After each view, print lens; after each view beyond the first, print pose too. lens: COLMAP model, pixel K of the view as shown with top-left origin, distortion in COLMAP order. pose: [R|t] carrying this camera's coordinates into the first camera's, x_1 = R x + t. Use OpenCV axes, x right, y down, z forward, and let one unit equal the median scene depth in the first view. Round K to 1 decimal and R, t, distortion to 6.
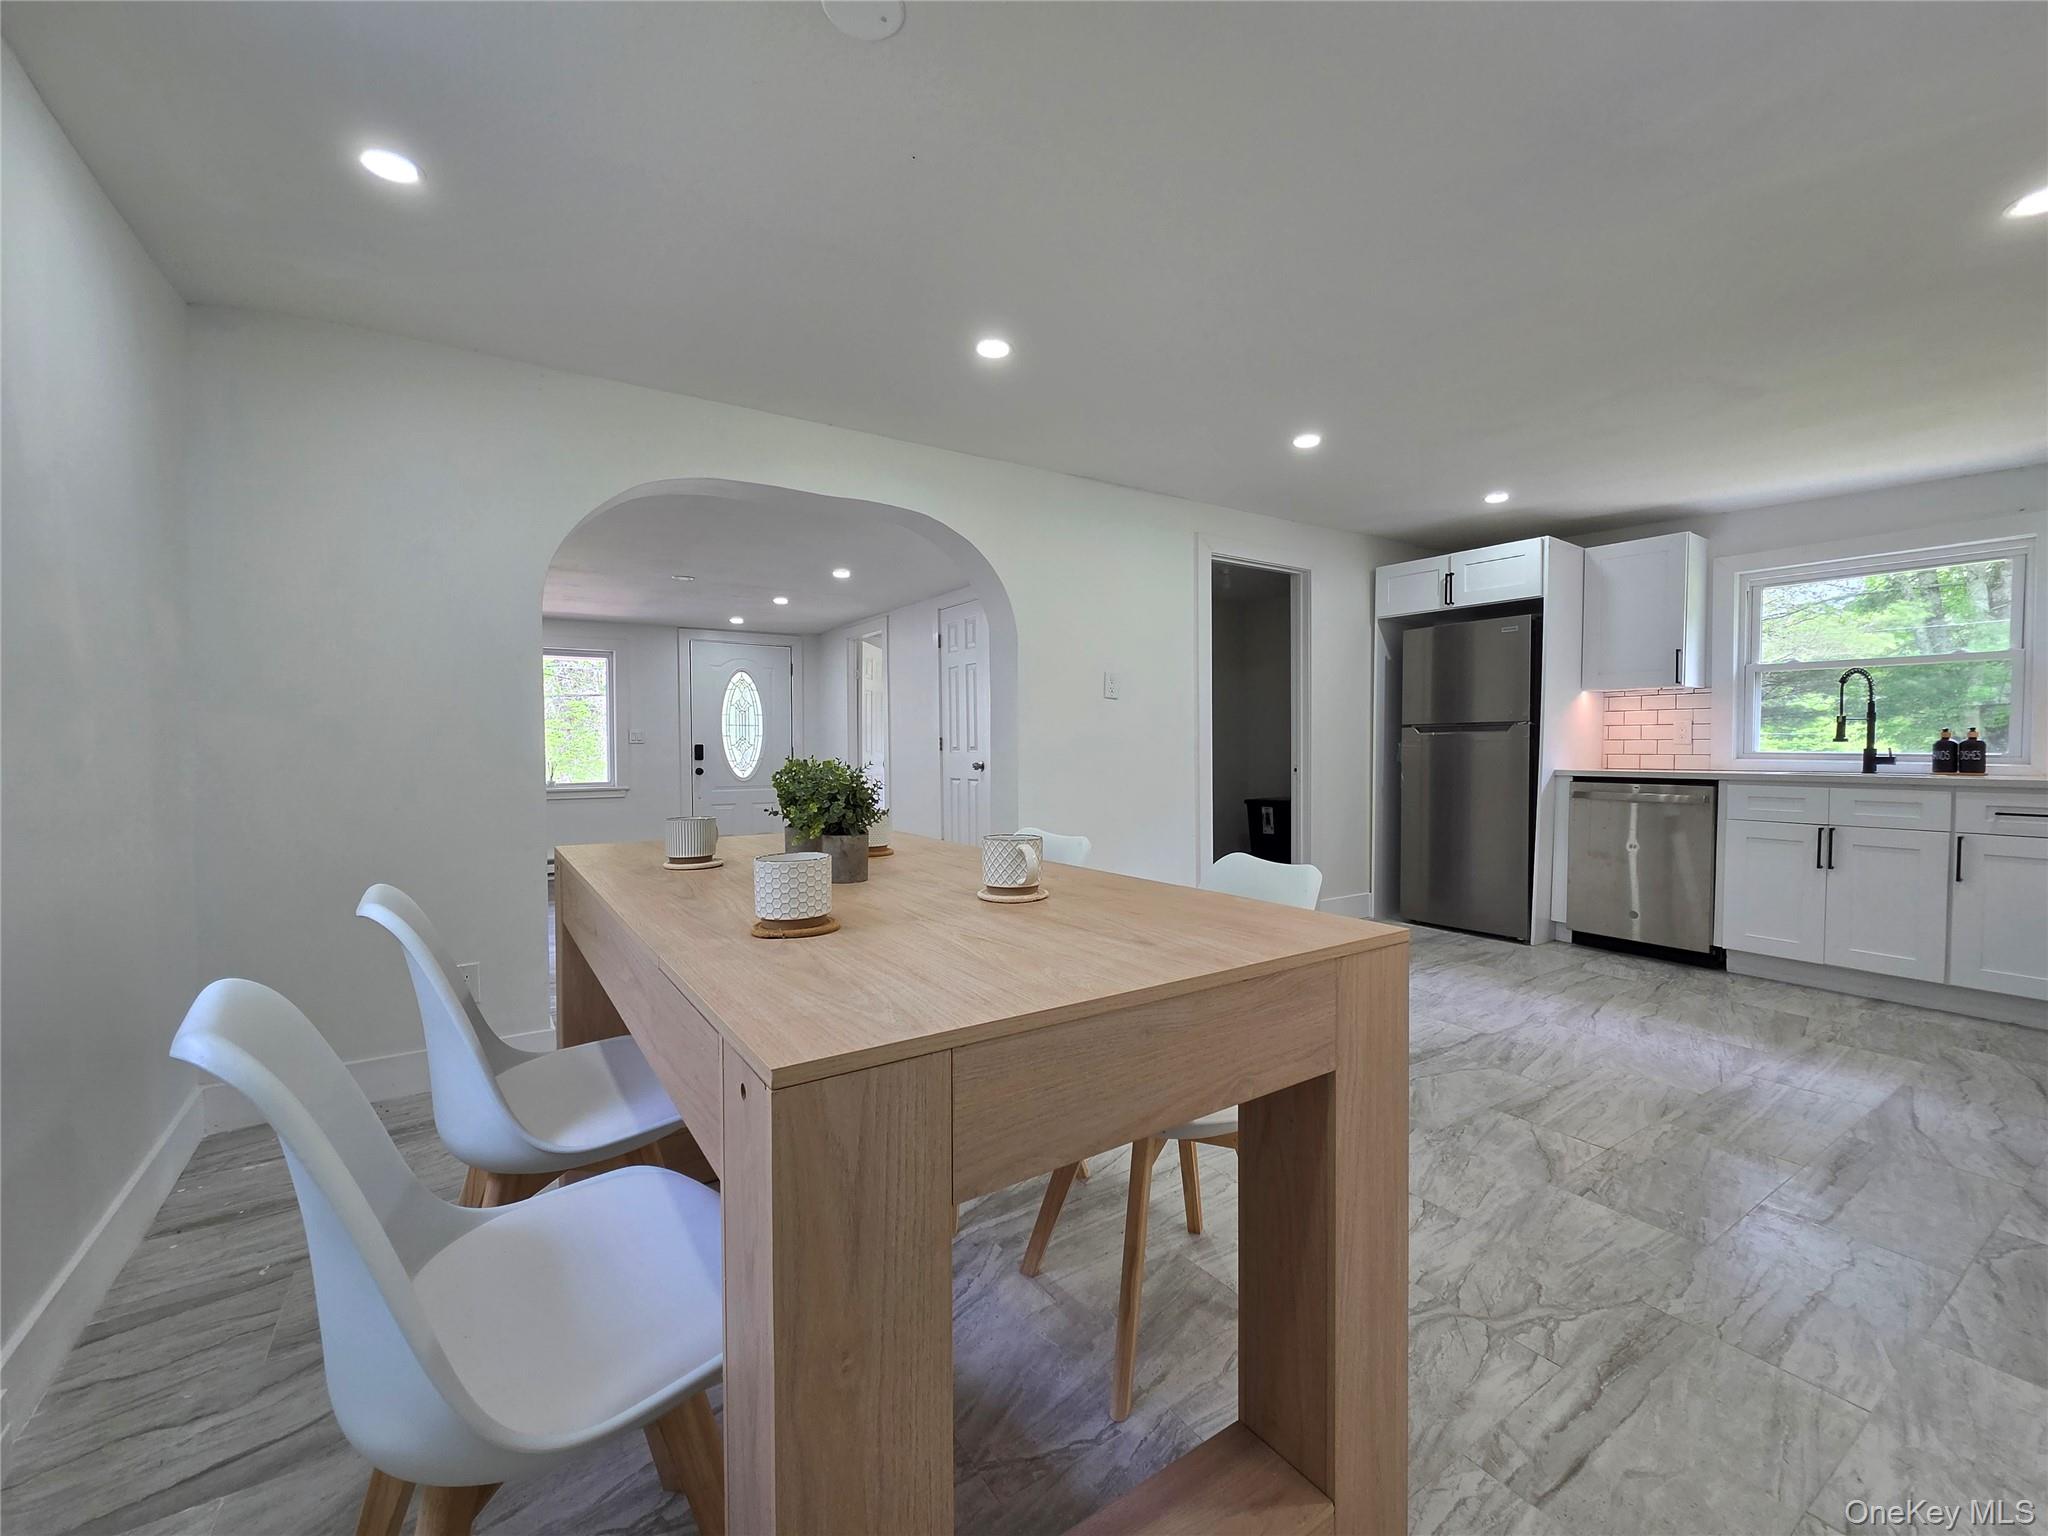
lens RADIAL K [[839.6, 0, 1027.1], [0, 839.6, 767.3], [0, 0, 1]] dist [0.000029, 0.000224]
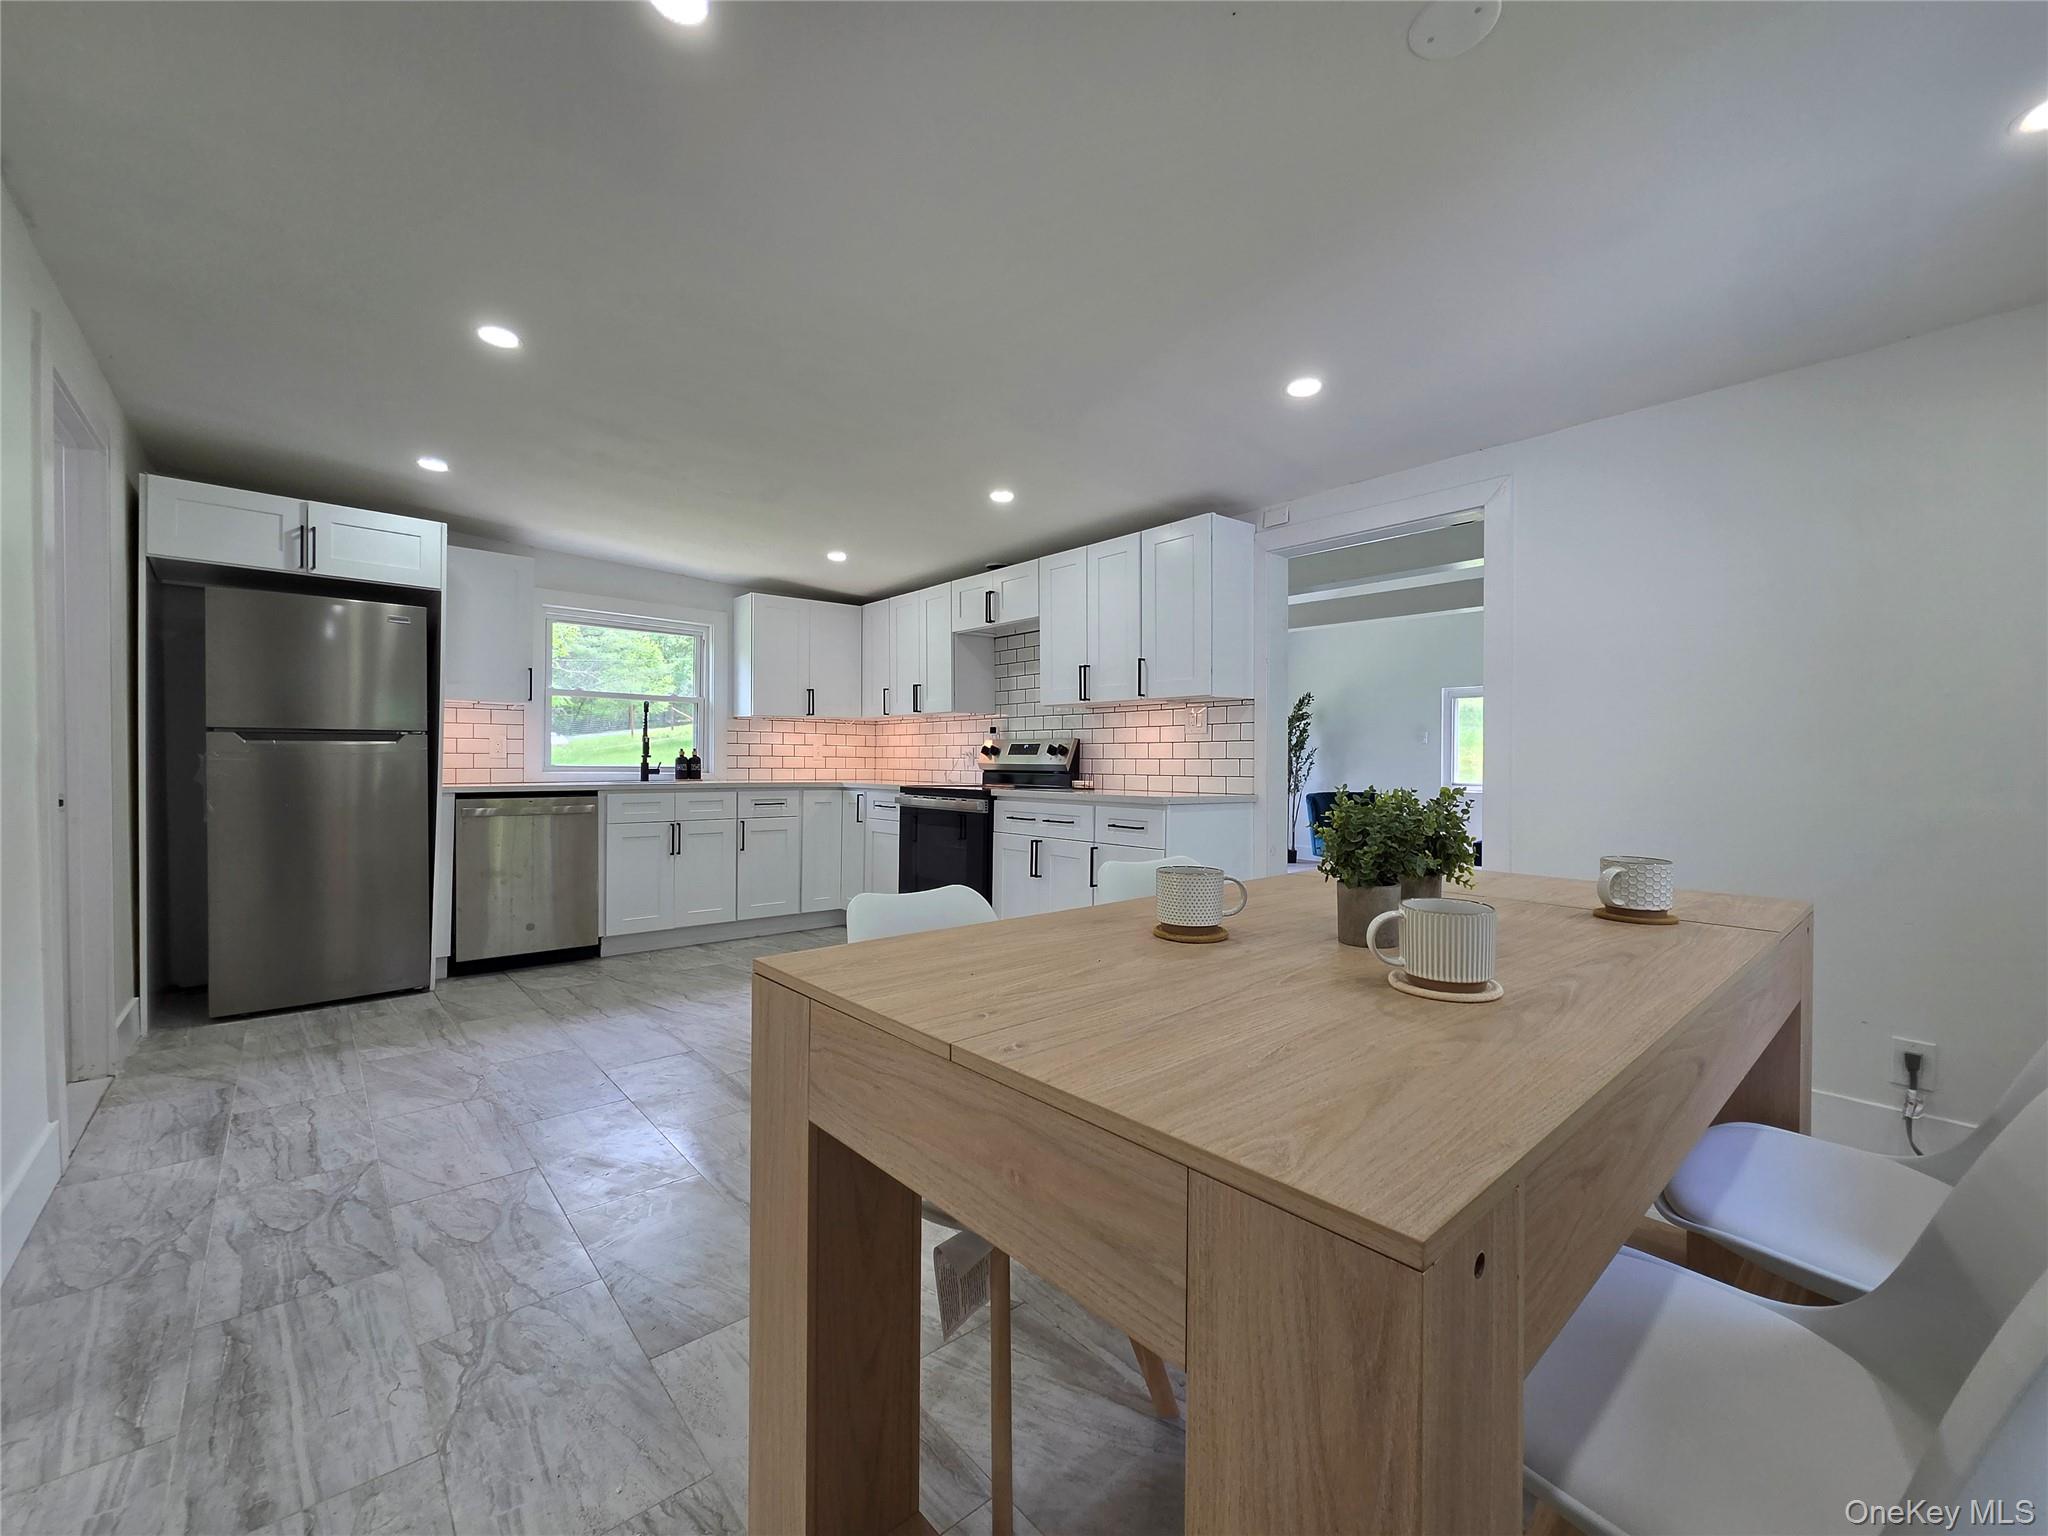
lens RADIAL K [[839.6, 0, 1027.1], [0, 839.6, 767.3], [0, 0, 1]] dist [0.000029, 0.000224]
pose [[-0.131889, -0.006728, 0.991242, -0.409085], [0.021623, 0.999720, 0.009663, -0.015718], [-0.991029, 0.022708, -0.131706, 0.618014]]
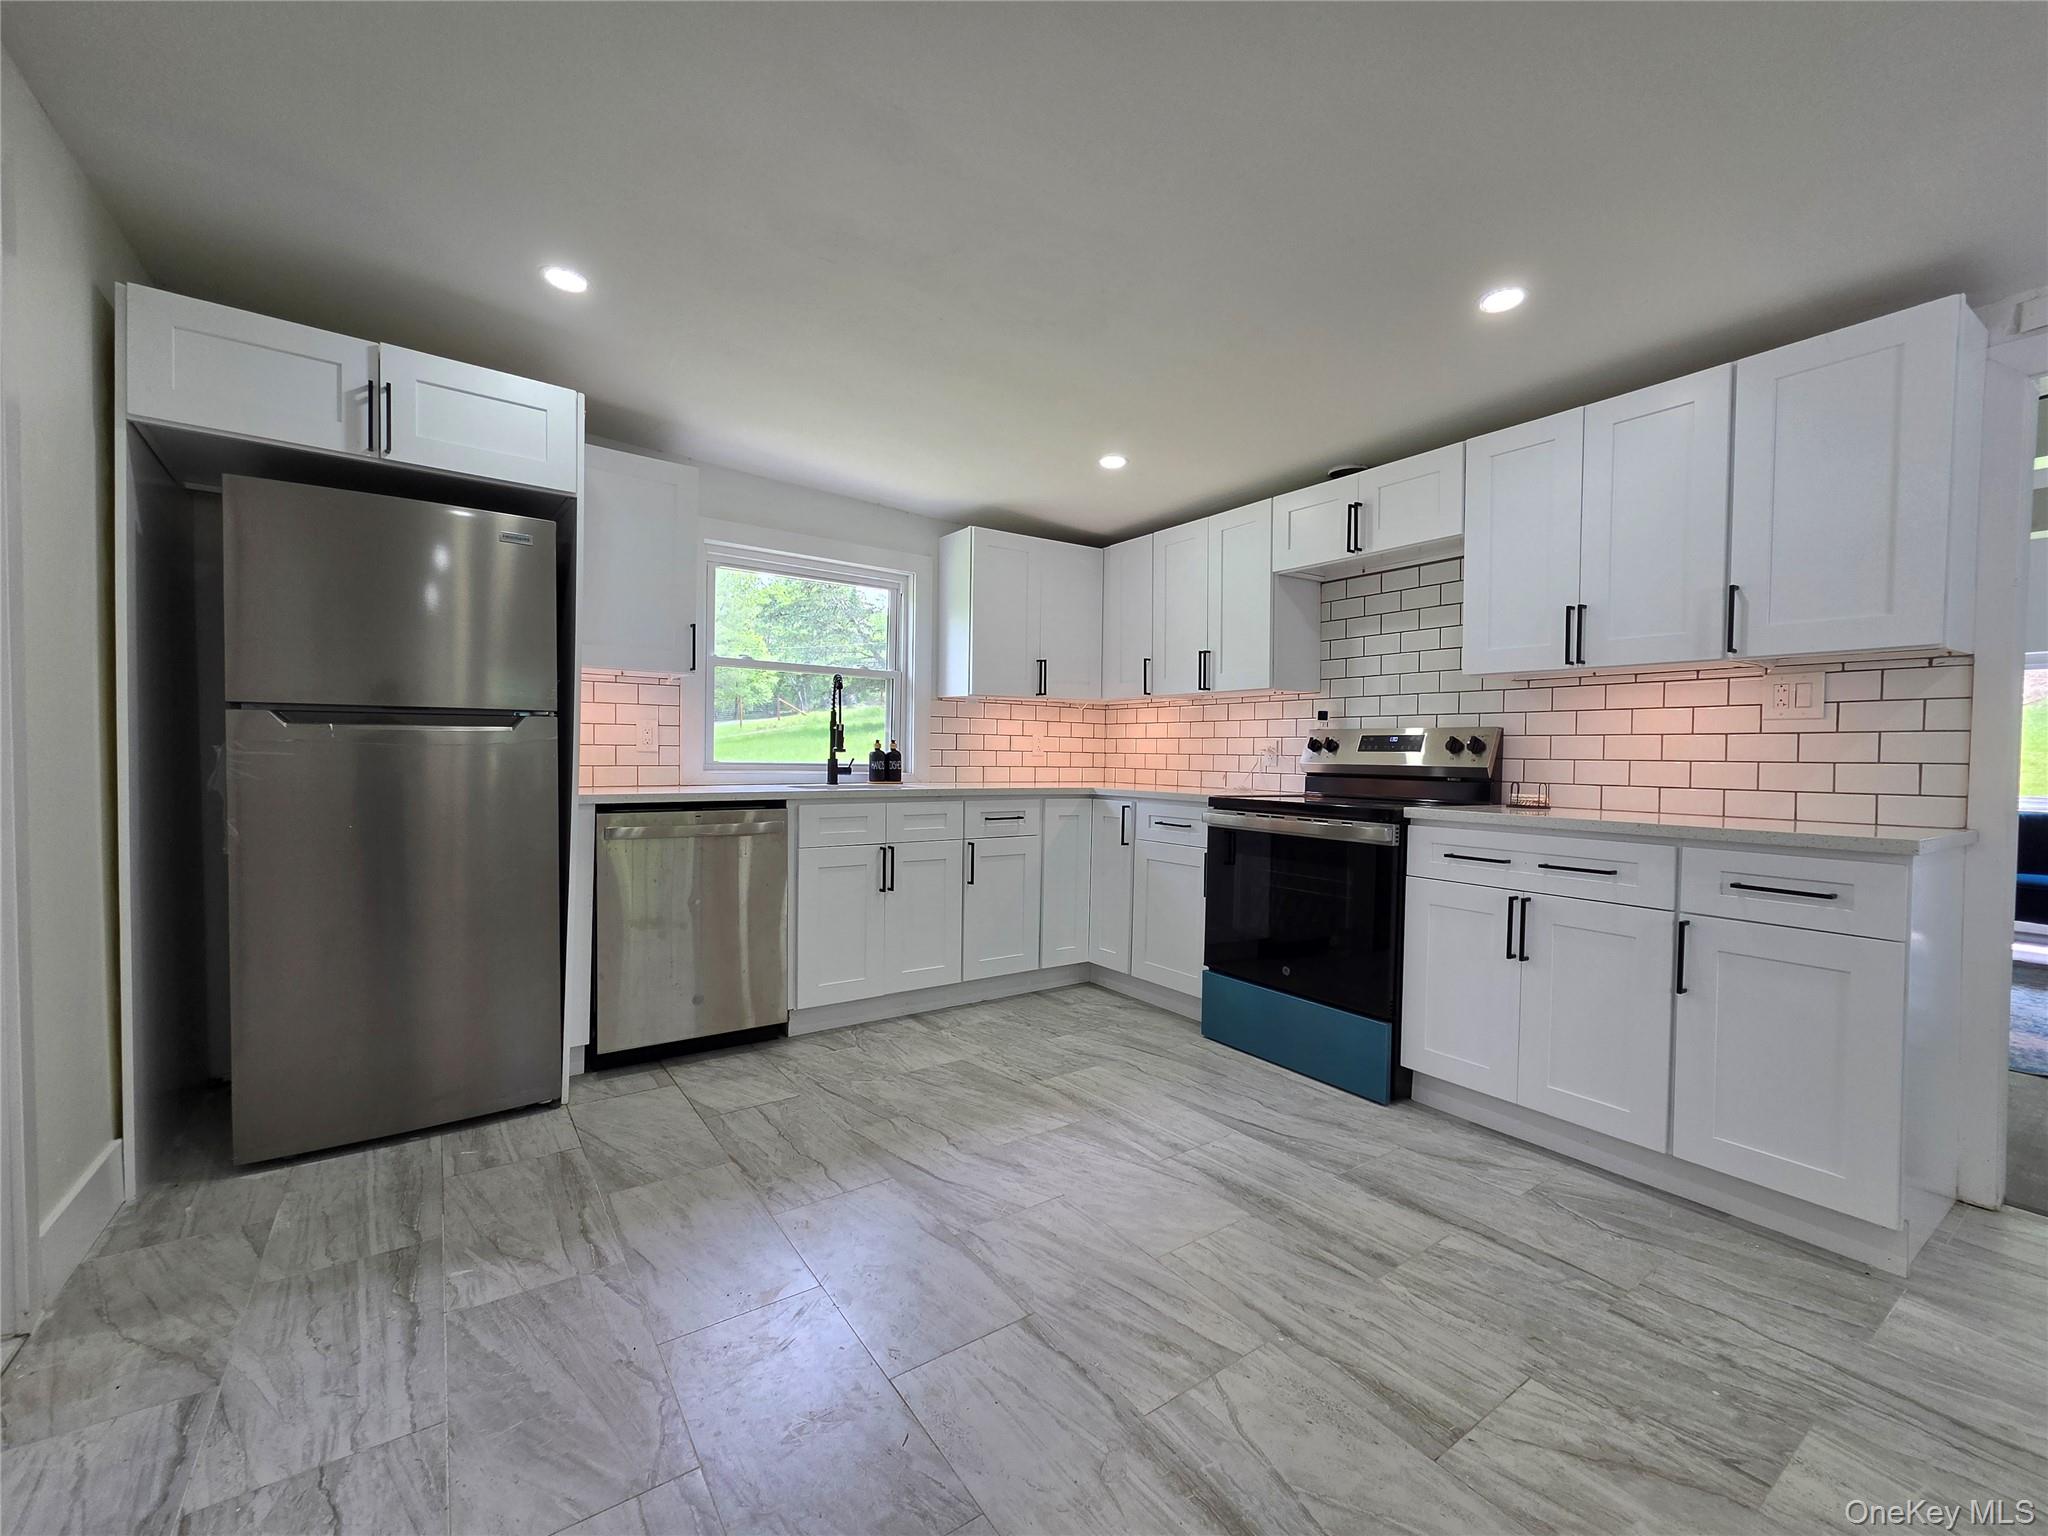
lens RADIAL K [[843.7, 0, 1029.9], [0, 843.7, 774.4], [0, 0, 1]] dist [0.000452, -0.000073]
pose [[-0.028566, -0.024273, 0.999297, 0.028604], [0.014732, 0.999586, 0.024701, -0.026744], [-0.999483, 0.015427, -0.028197, 0.855662]]
